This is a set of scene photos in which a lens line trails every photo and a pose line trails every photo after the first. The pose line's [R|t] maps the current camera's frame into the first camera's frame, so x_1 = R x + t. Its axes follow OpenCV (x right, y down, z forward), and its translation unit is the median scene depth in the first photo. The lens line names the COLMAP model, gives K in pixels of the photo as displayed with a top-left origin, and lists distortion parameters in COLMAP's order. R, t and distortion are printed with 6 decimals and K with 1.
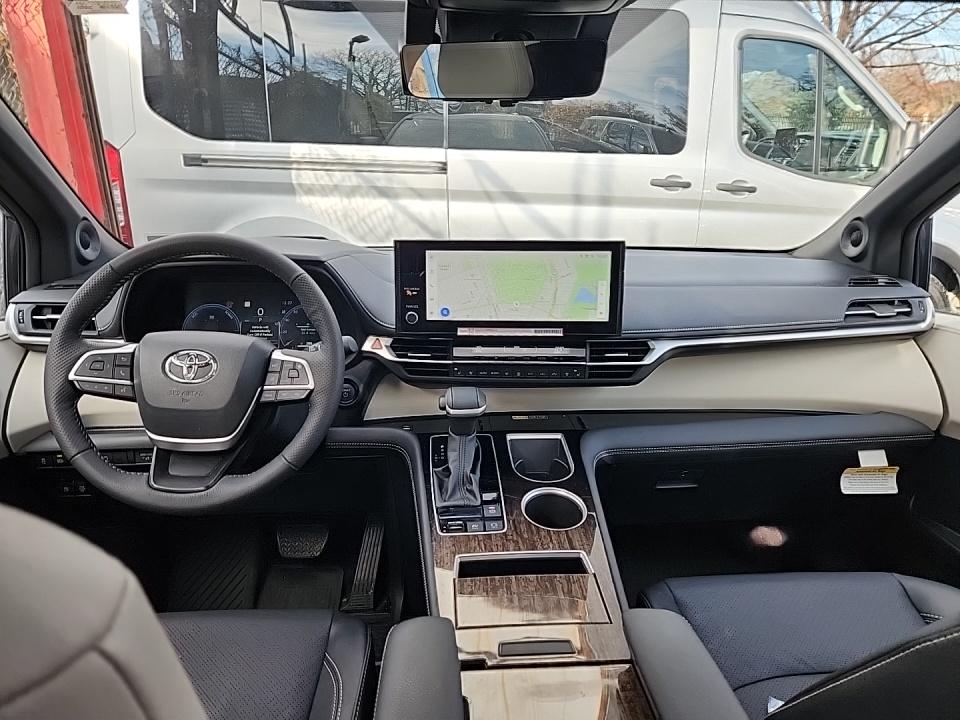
lens RADIAL K [[642.0, 0, 484.1], [0, 642.0, 364.9], [0, 0, 1]] dist [0.058378, -0.039288]
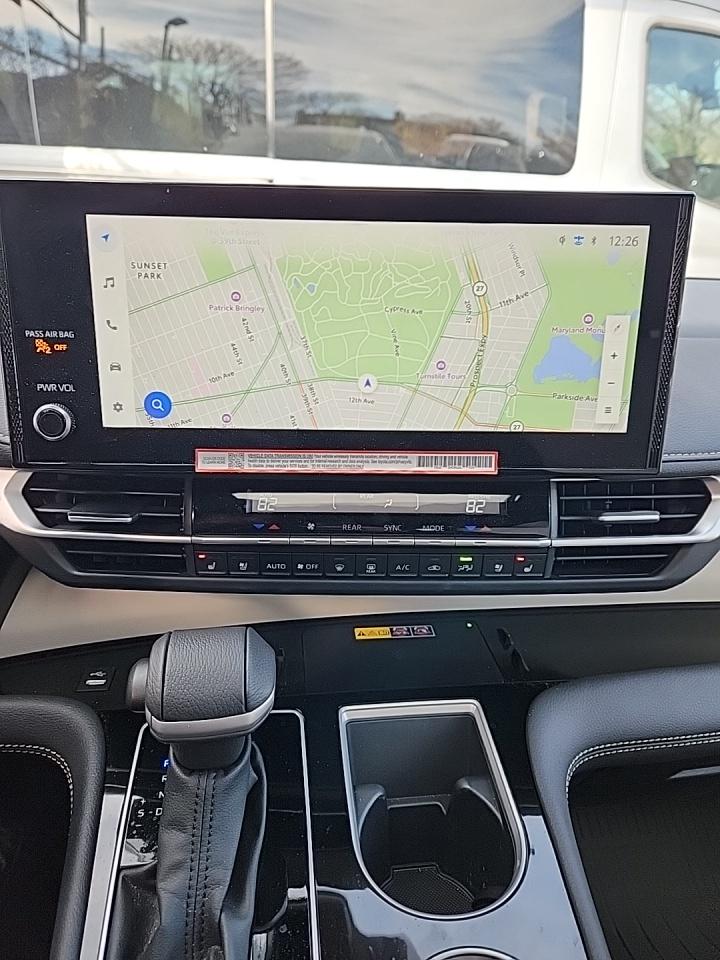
lens RADIAL K [[642.0, 0, 357.9], [0, 642.0, 473.9], [0, 0, 1]] dist [0.058378, -0.039288]
pose [[0.999193, -0.000132, 0.040166, 0.030910], [-0.002996, 0.996963, 0.077818, -0.070434], [-0.040054, -0.077876, 0.996158, 0.630968]]
